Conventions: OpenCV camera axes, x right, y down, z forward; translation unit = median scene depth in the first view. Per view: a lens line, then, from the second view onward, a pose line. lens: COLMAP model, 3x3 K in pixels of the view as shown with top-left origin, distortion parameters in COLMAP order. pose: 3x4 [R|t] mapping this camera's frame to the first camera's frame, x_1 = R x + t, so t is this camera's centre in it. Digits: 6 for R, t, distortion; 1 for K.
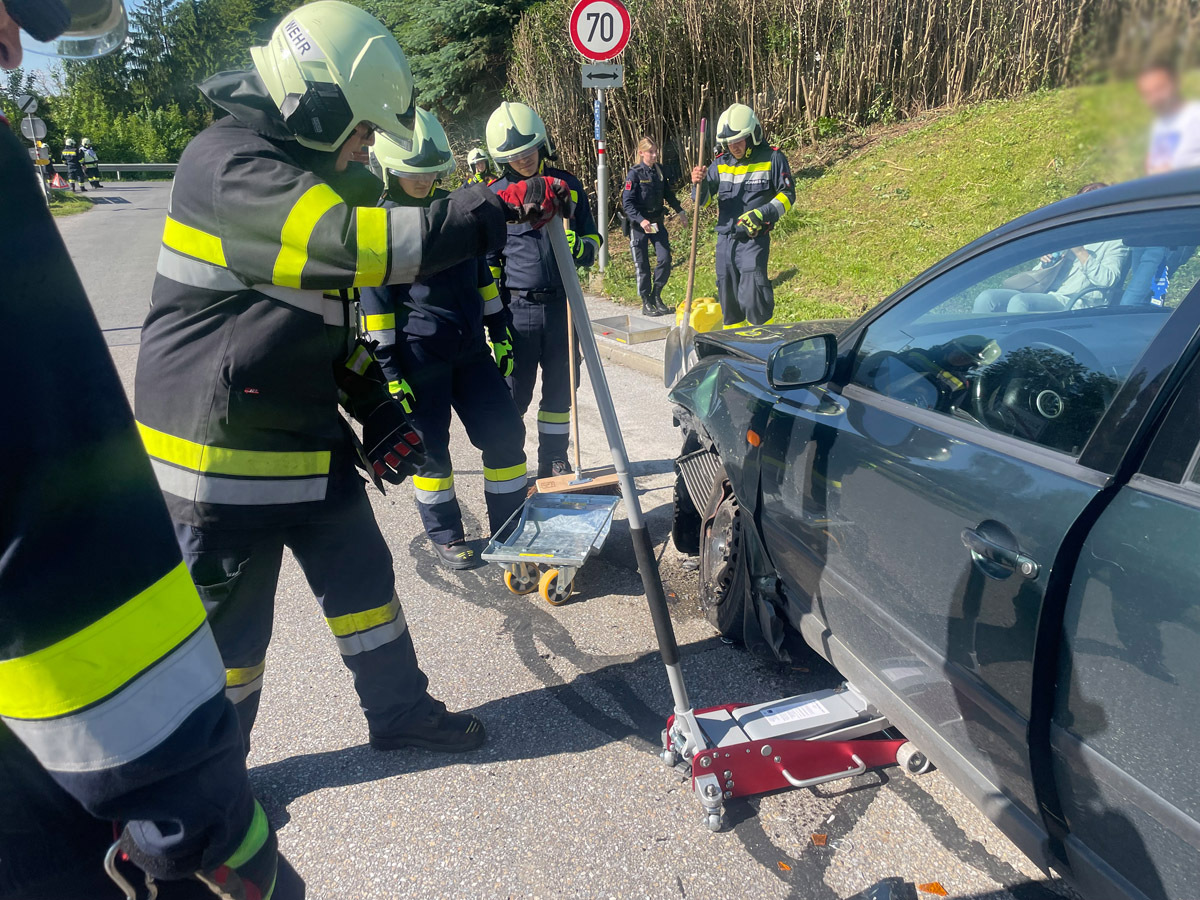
lens RADIAL K [[909.2, 0, 595.3], [0, 909.2, 439.3], [0, 0, 1]] dist [0.089747, -0.115941]
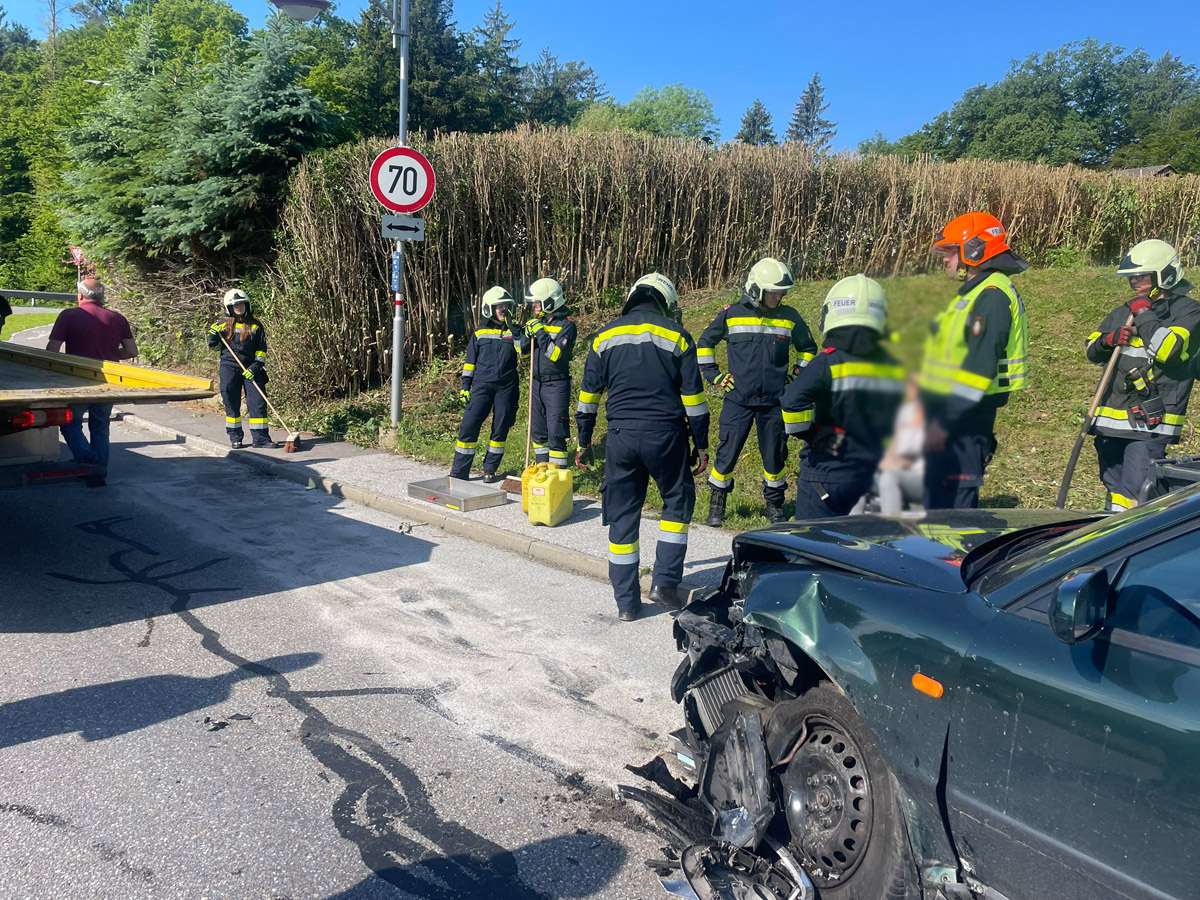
lens RADIAL K [[909.2, 0, 592.2], [0, 909.2, 436.9], [0, 0, 1]] dist [0.089747, -0.115941]
pose [[0.952187, 0.029241, 0.304114, -0.073058], [0.021158, 0.986708, -0.161121, -0.018240], [-0.304783, 0.159852, 0.938911, 0.063884]]
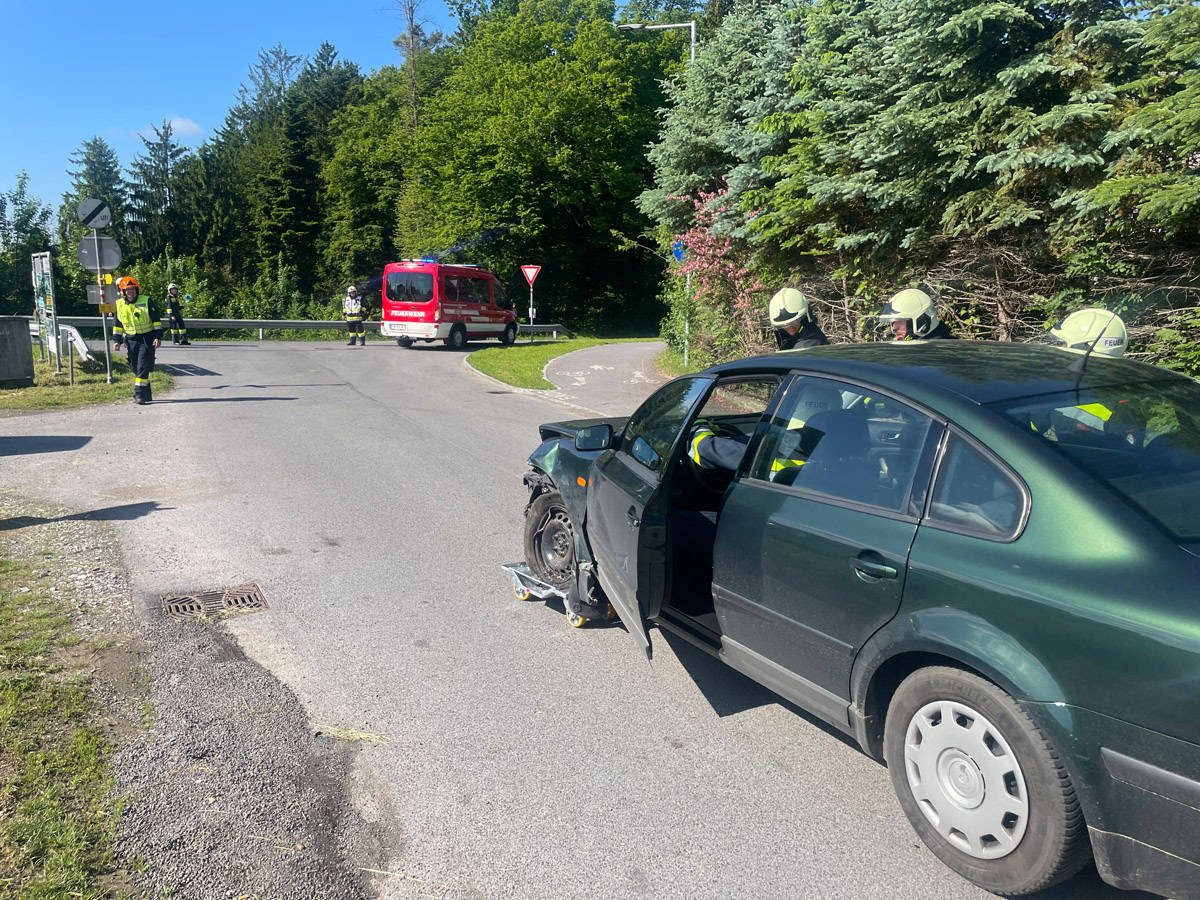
lens RADIAL K [[909.2, 0, 588.7], [0, 909.2, 429.1], [0, 0, 1]] dist [0.089747, -0.115941]
pose [[0.998825, 0.007881, 0.047819, -0.673856], [0.000880, 0.983578, -0.180483, -0.245761], [-0.048456, 0.180313, 0.982415, 0.880415]]
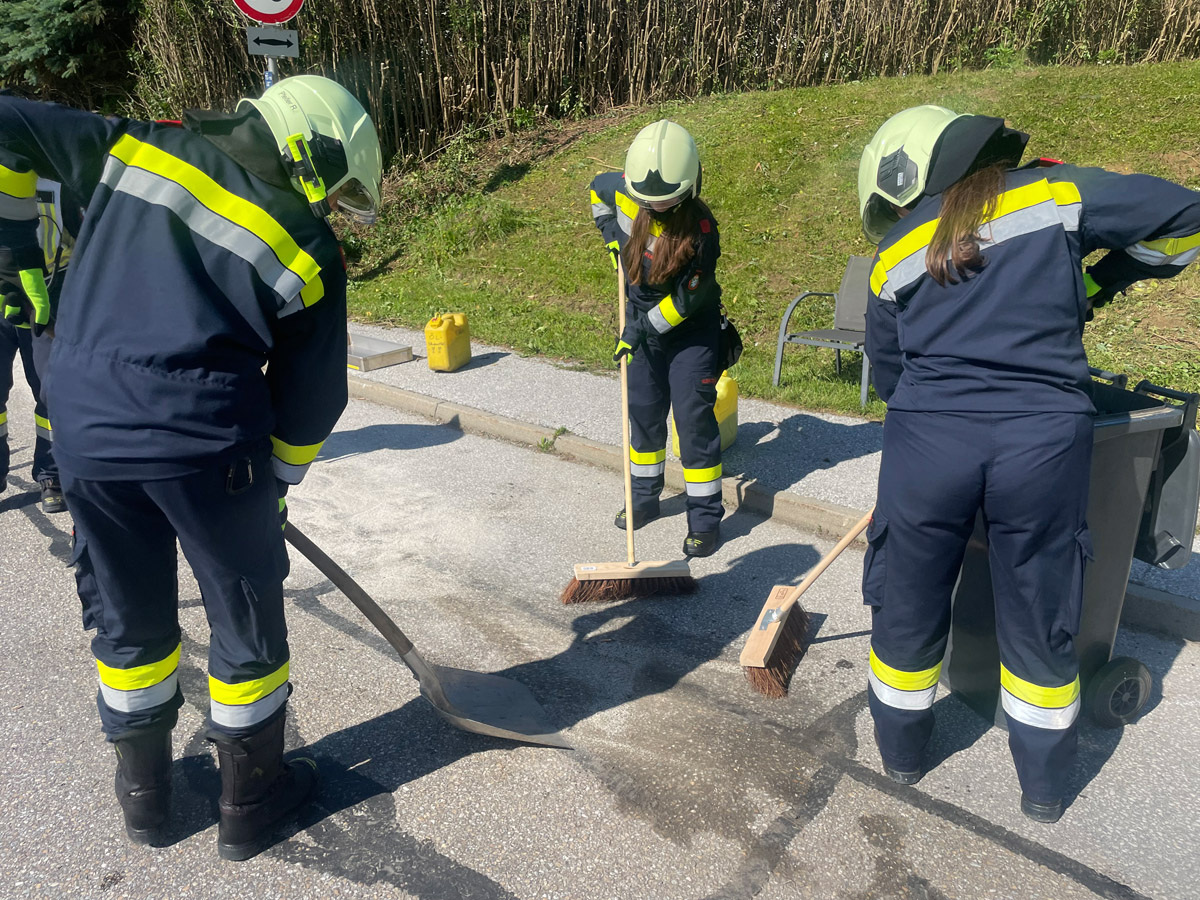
lens RADIAL K [[909.2, 0, 599.0], [0, 909.2, 438.4], [0, 0, 1]] dist [0.089747, -0.115941]
pose [[0.925724, -0.082850, 0.369014, -0.047544], [0.078607, 0.996552, 0.026548, -0.030567], [-0.369941, 0.004431, 0.929045, 0.095248]]
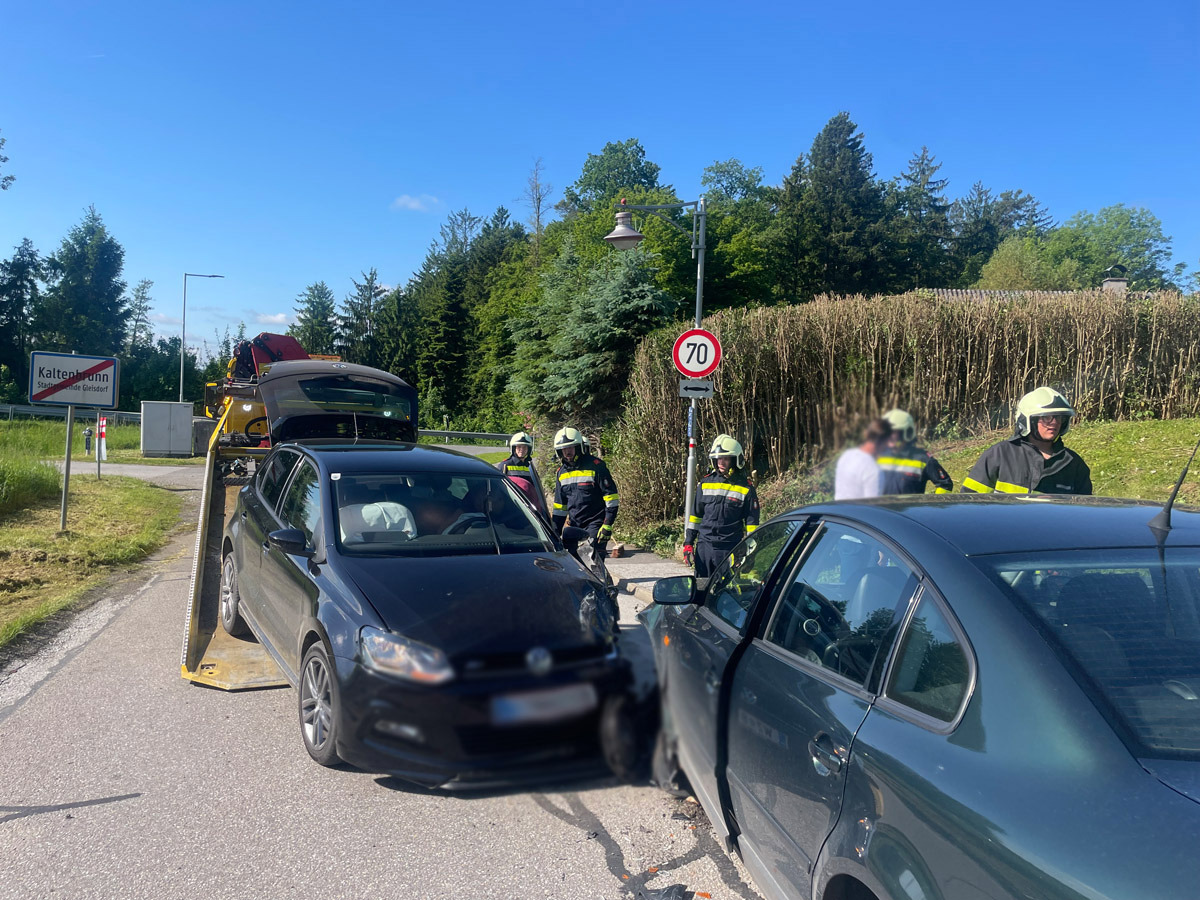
lens RADIAL K [[909.2, 0, 593.4], [0, 909.2, 456.3], [0, 0, 1]] dist [0.089747, -0.115941]
pose [[0.985133, 0.068984, -0.157334, 0.058197], [-0.109249, 0.958356, -0.263853, 0.027454], [0.132581, 0.277119, 0.951645, -0.138529]]
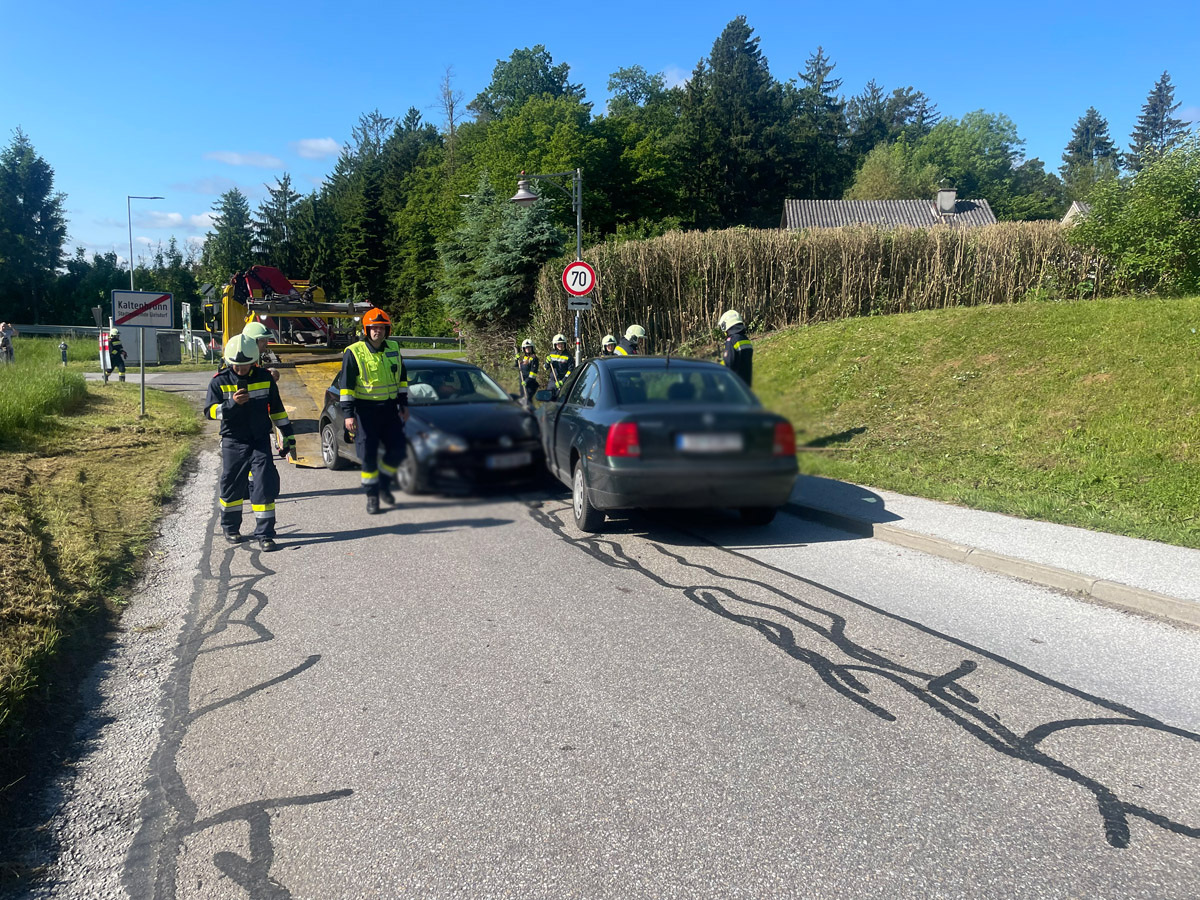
lens RADIAL K [[909.2, 0, 590.6], [0, 909.2, 447.9], [0, 0, 1]] dist [0.089747, -0.115941]
pose [[0.996309, 0.044468, -0.073427, 0.142684], [-0.056555, 0.983515, -0.171757, 0.155562], [0.064578, 0.175276, 0.982399, -0.580475]]
